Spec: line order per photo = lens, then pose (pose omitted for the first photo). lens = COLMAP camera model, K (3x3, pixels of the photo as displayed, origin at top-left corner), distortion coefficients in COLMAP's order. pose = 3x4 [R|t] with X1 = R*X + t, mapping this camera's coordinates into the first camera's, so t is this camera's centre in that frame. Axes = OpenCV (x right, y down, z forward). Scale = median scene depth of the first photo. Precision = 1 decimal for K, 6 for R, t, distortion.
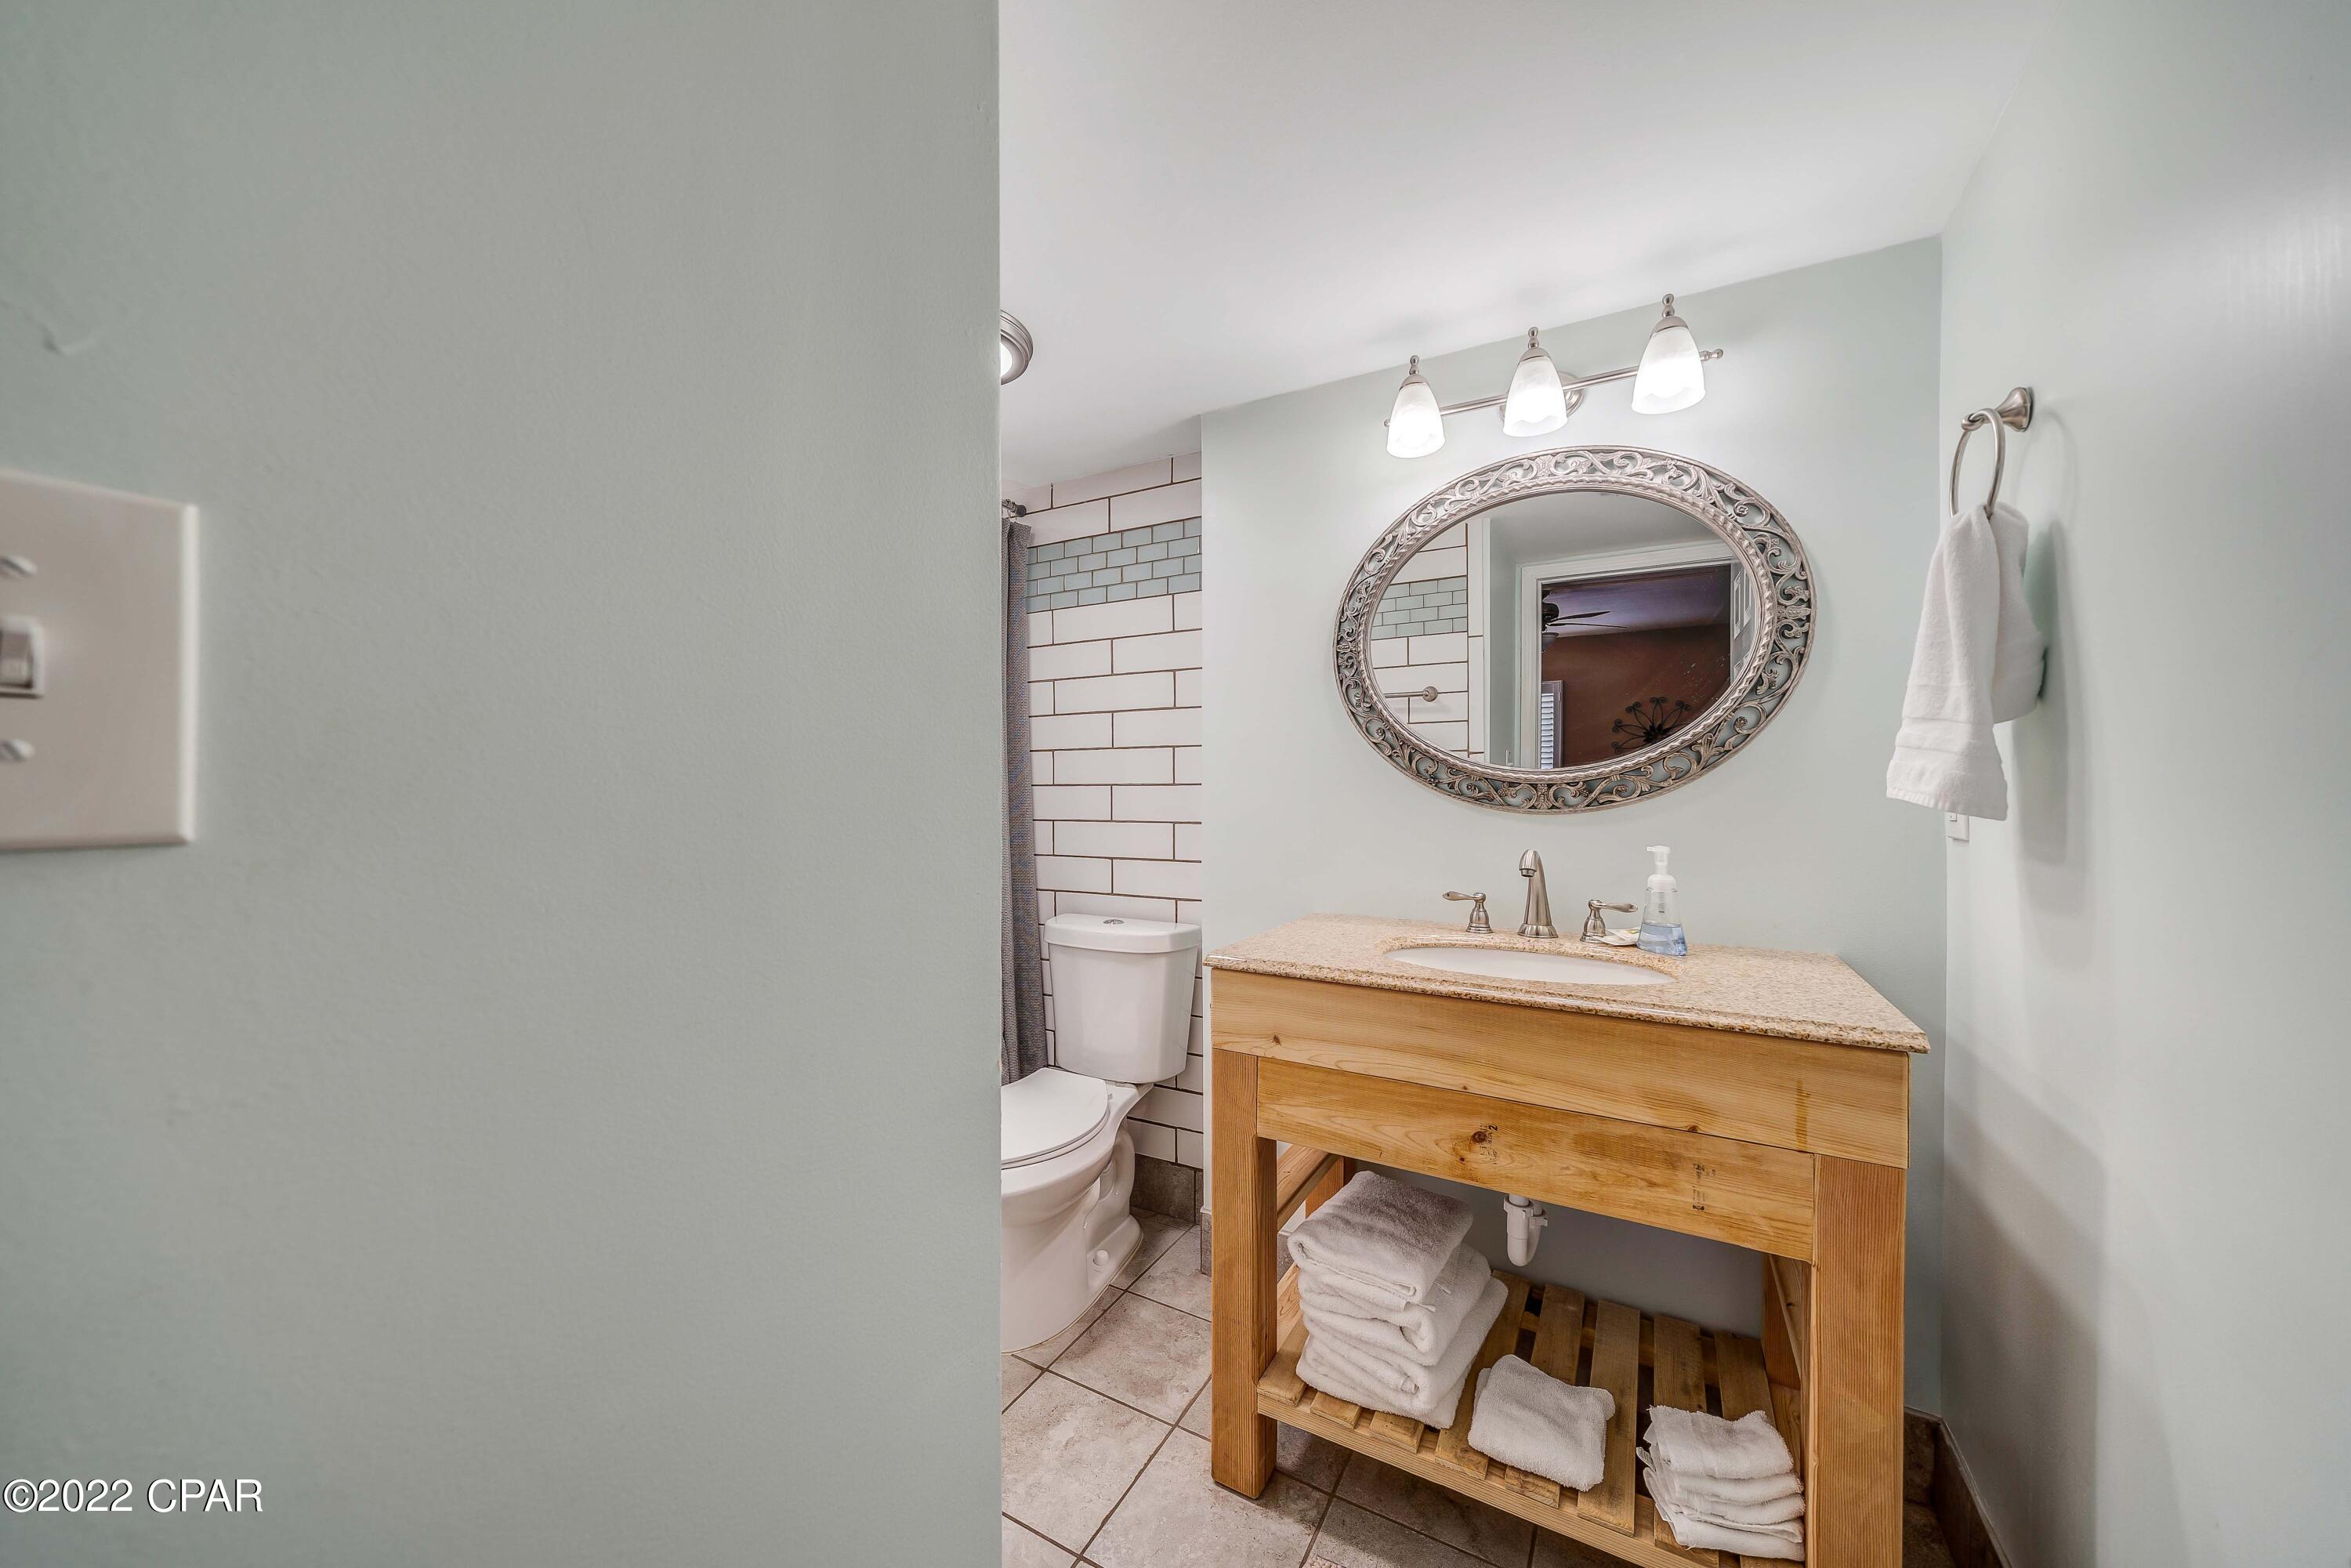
lens RADIAL K [[836.2, 0, 1158.0], [0, 836.2, 778.9], [0, 0, 1]] dist [-0.004759, -0.000155]
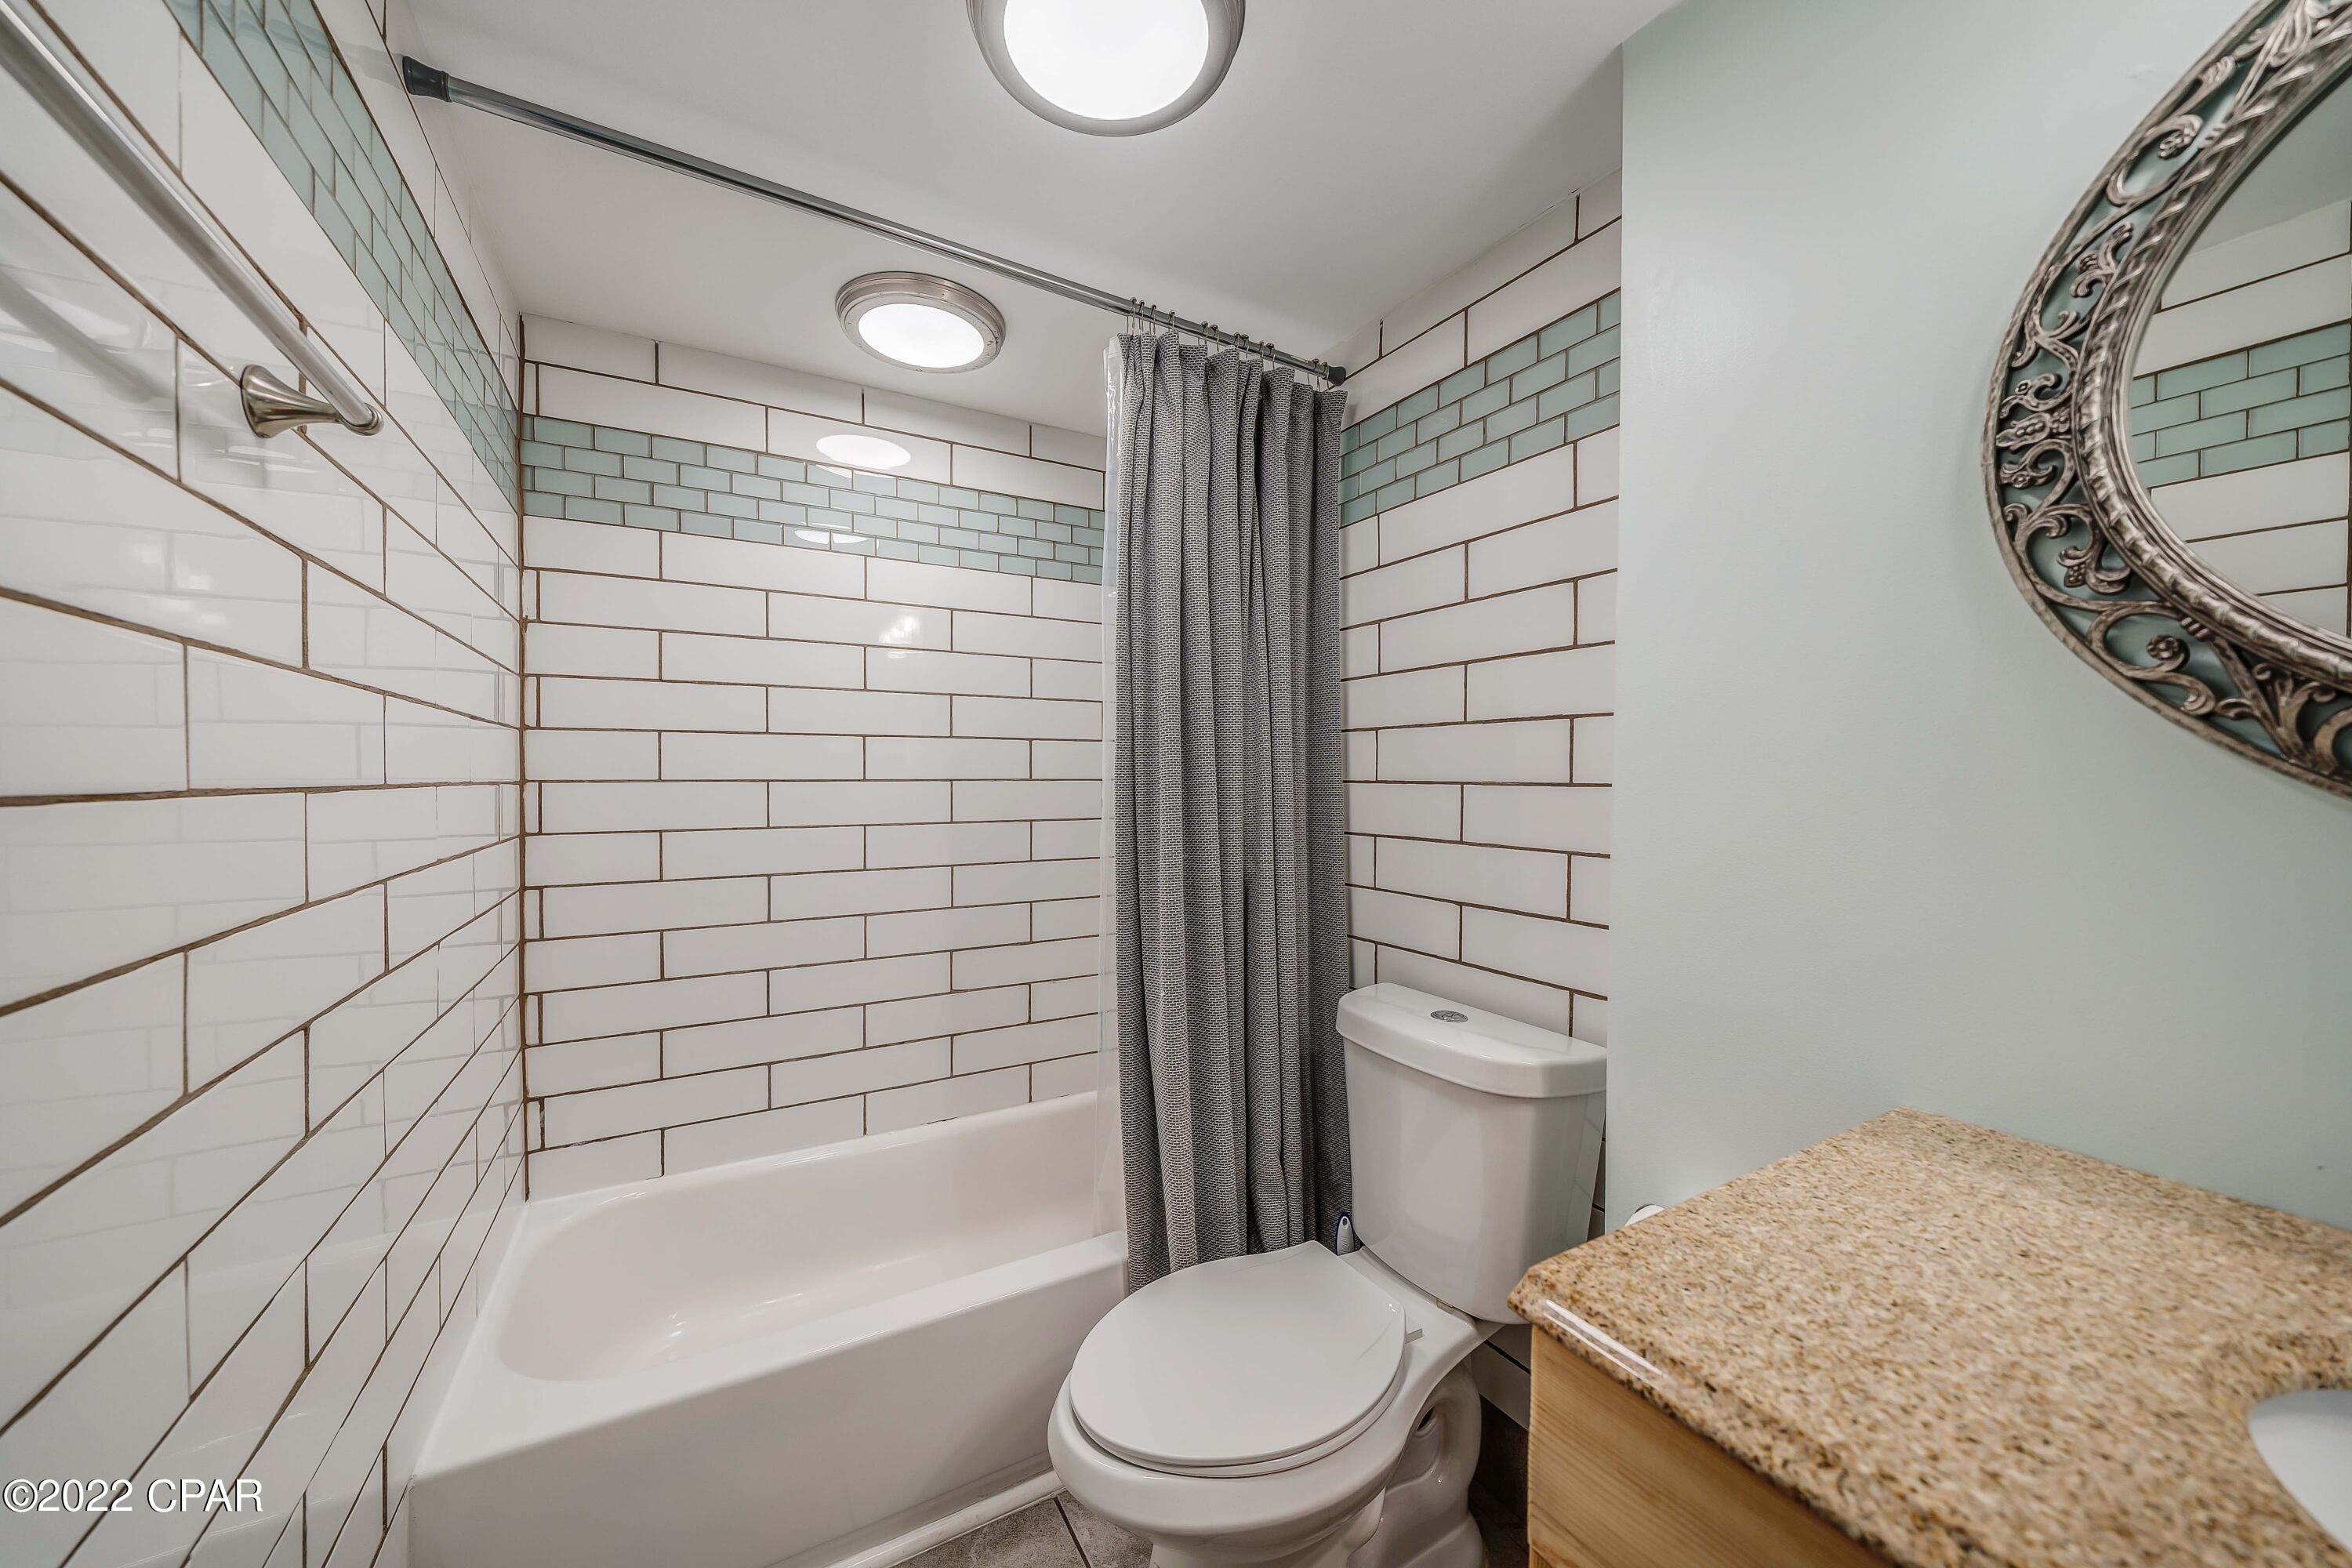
lens RADIAL K [[836.6, 0, 1158.5], [0, 836.6, 778.9], [0, 0, 1]] dist [-0.004759, -0.000155]
pose [[0.867321, 0.018252, -0.497415, 0.057838], [-0.014387, 0.999829, 0.011602, 0.000217], [0.497542, -0.002906, 0.867435, 0.379953]]
